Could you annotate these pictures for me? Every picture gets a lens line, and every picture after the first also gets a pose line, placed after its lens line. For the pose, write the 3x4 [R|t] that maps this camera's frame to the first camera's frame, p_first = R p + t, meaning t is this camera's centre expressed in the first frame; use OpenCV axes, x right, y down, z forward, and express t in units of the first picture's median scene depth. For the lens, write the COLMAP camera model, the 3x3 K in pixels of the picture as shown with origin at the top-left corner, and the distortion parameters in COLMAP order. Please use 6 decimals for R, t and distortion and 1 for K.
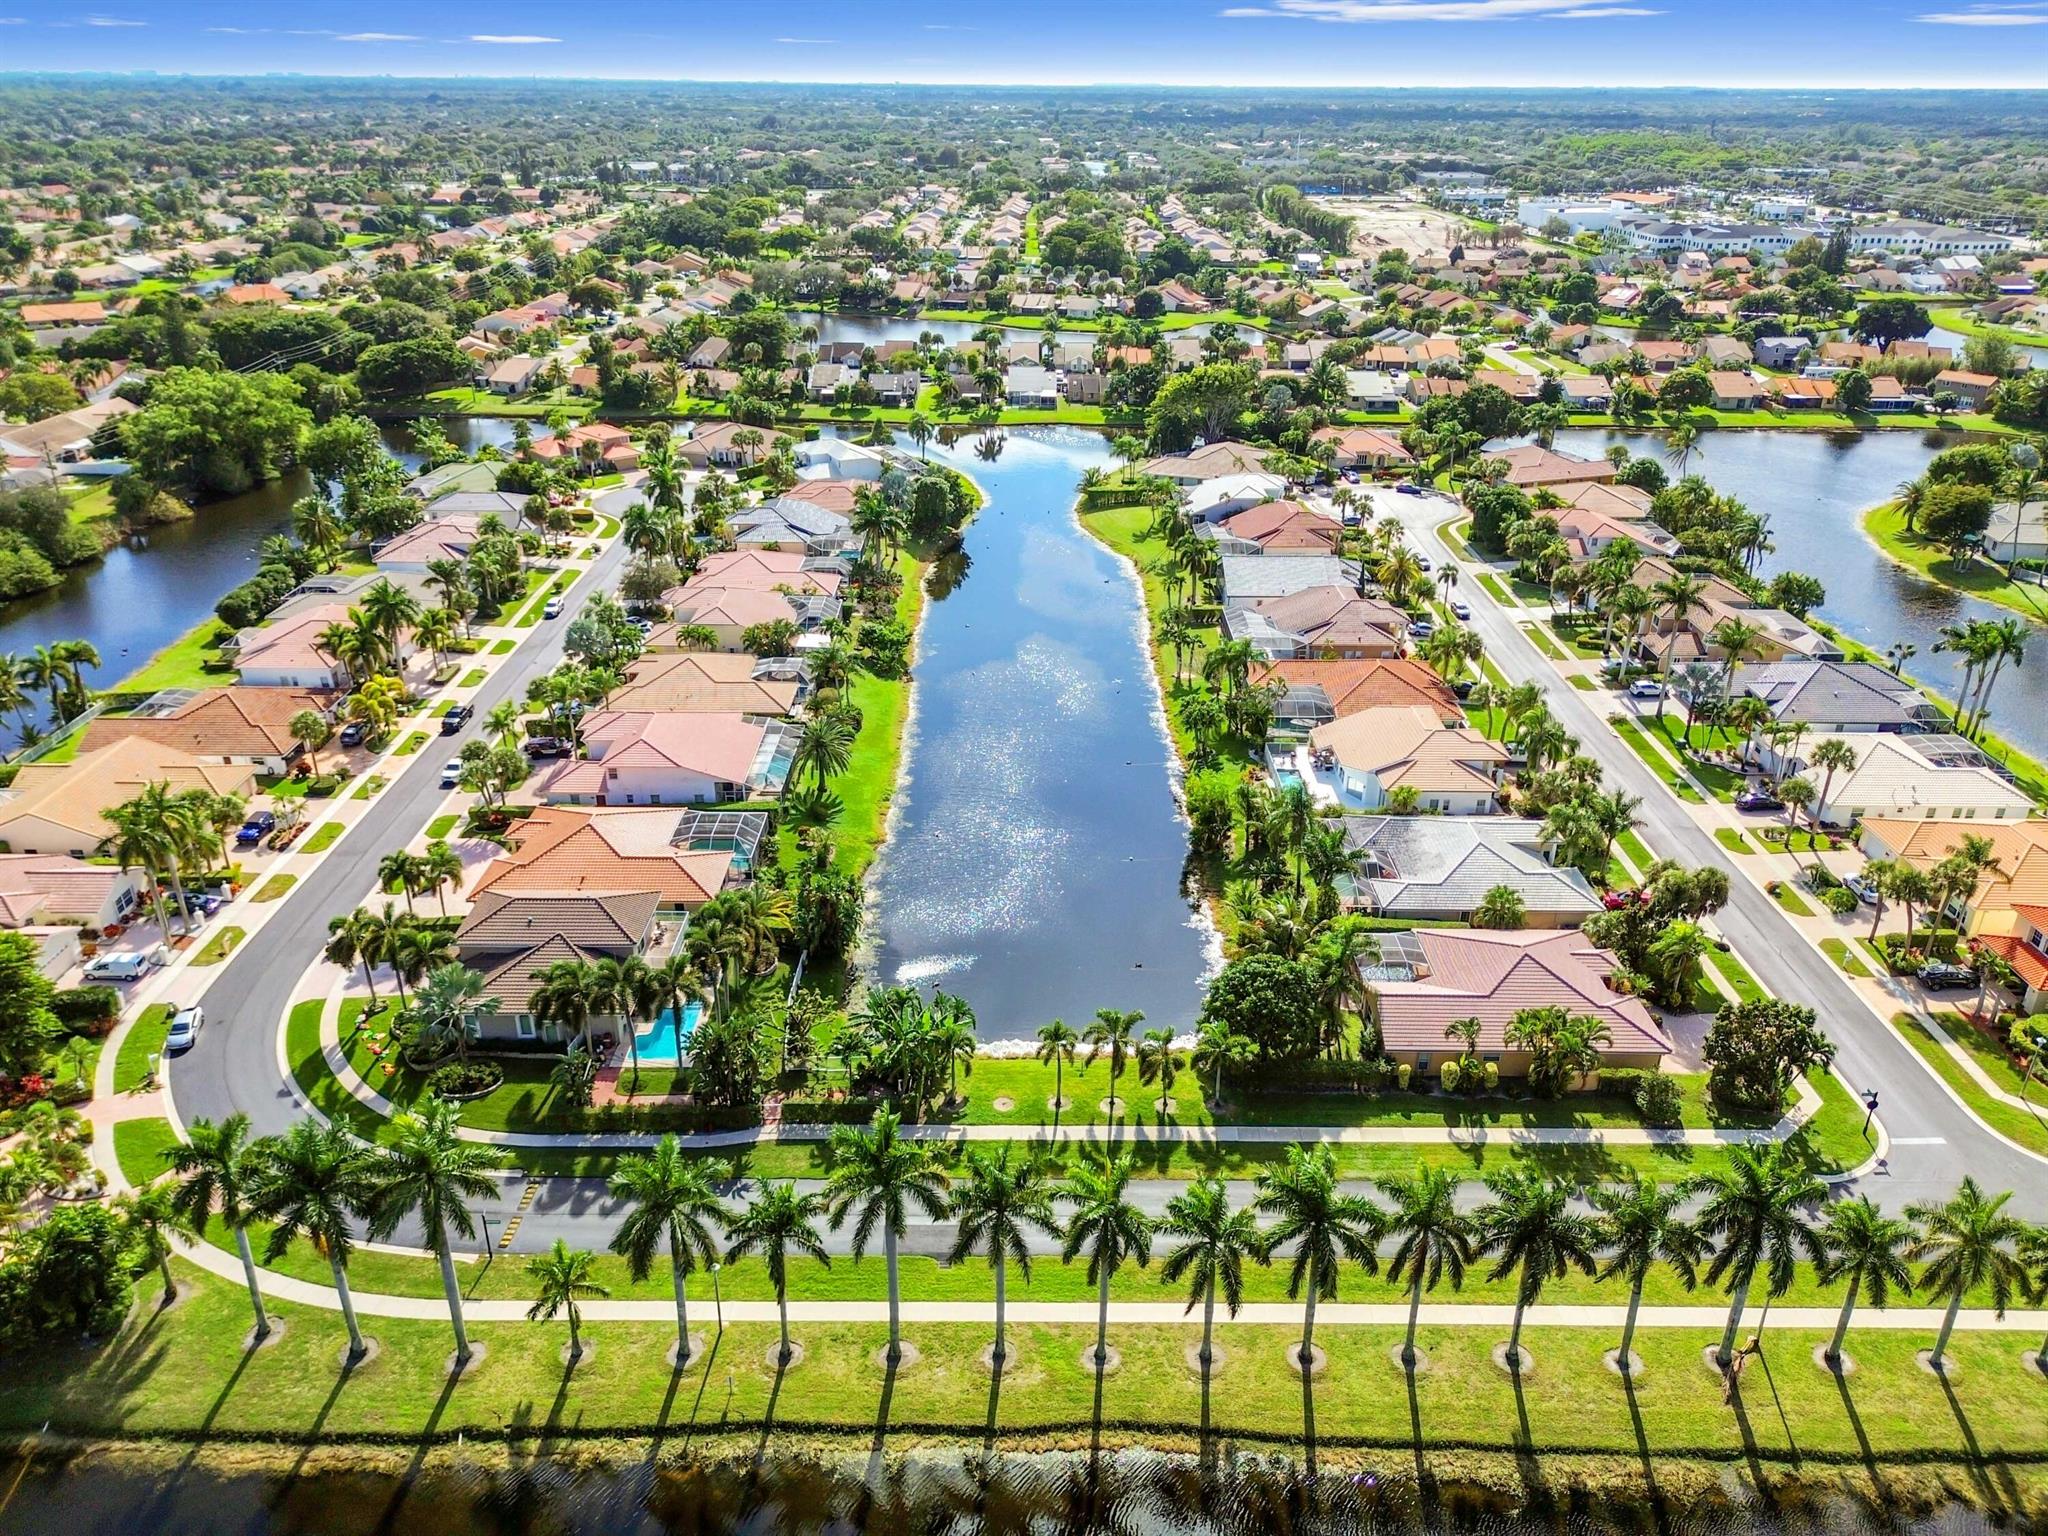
lens RADIAL K [[1438.4, 0, 1024.0], [0, 1438.4, 768.0], [0, 0, 1]] dist [-0.001958, -0.003293]
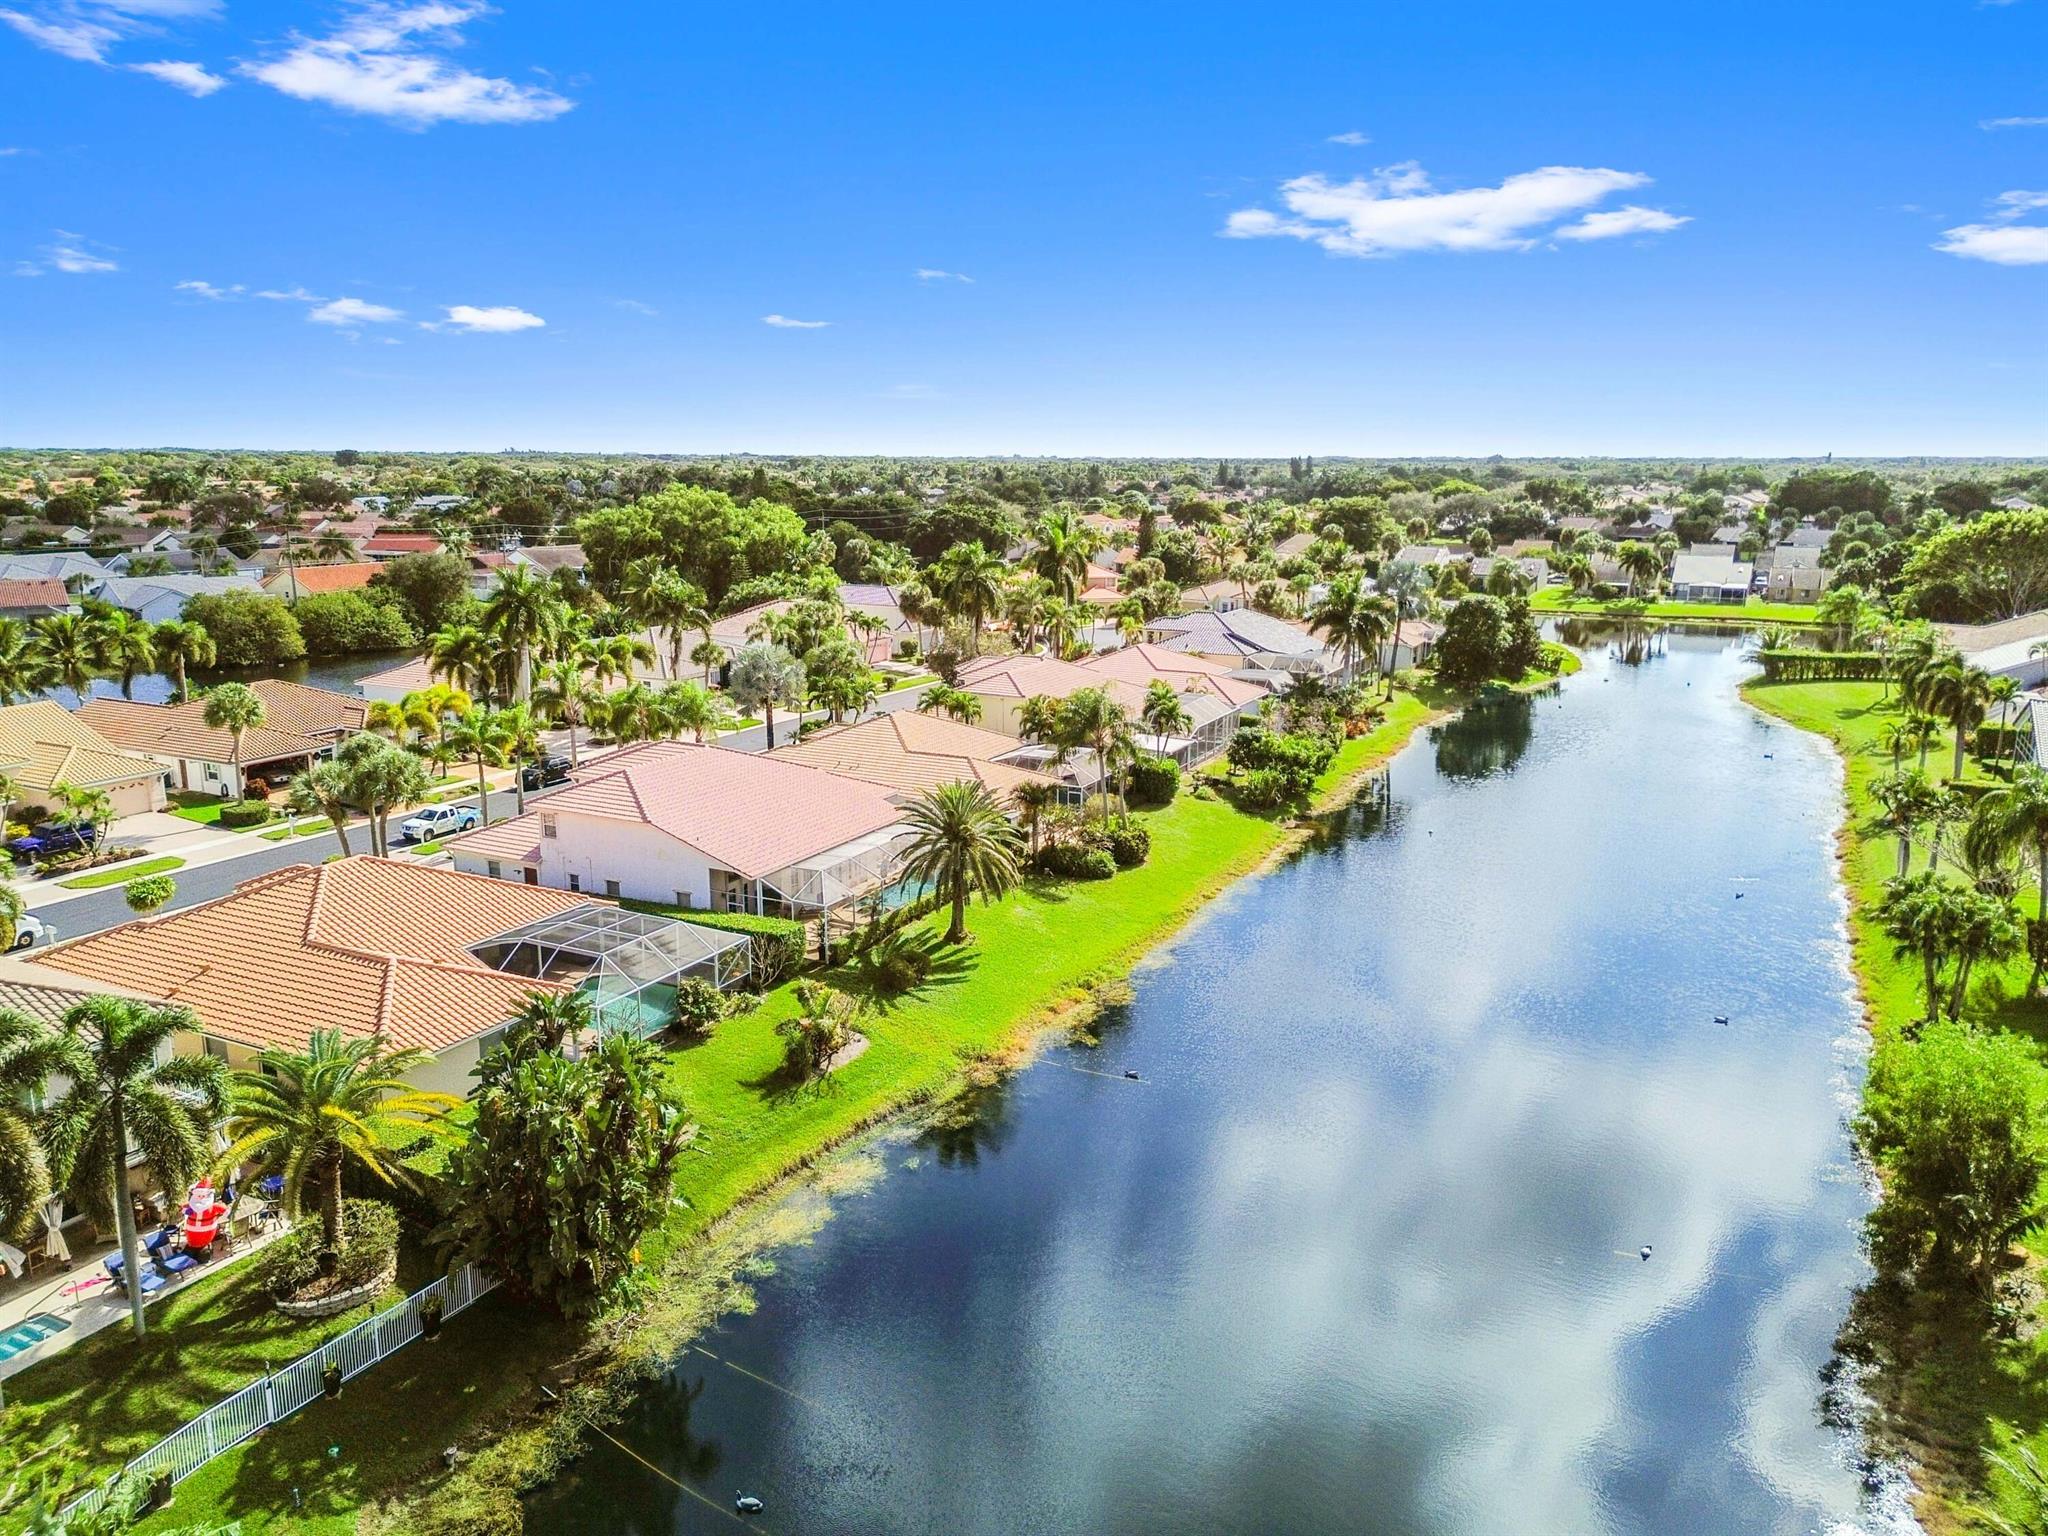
lens RADIAL K [[1438.4, 0, 1024.0], [0, 1438.4, 768.0], [0, 0, 1]] dist [-0.001958, -0.003293]
pose [[0.884140, 0.089026, -0.458662, 0.082180], [-0.195444, 0.962135, -0.189997, 0.043732], [0.424380, 0.257626, 0.868061, 0.590115]]
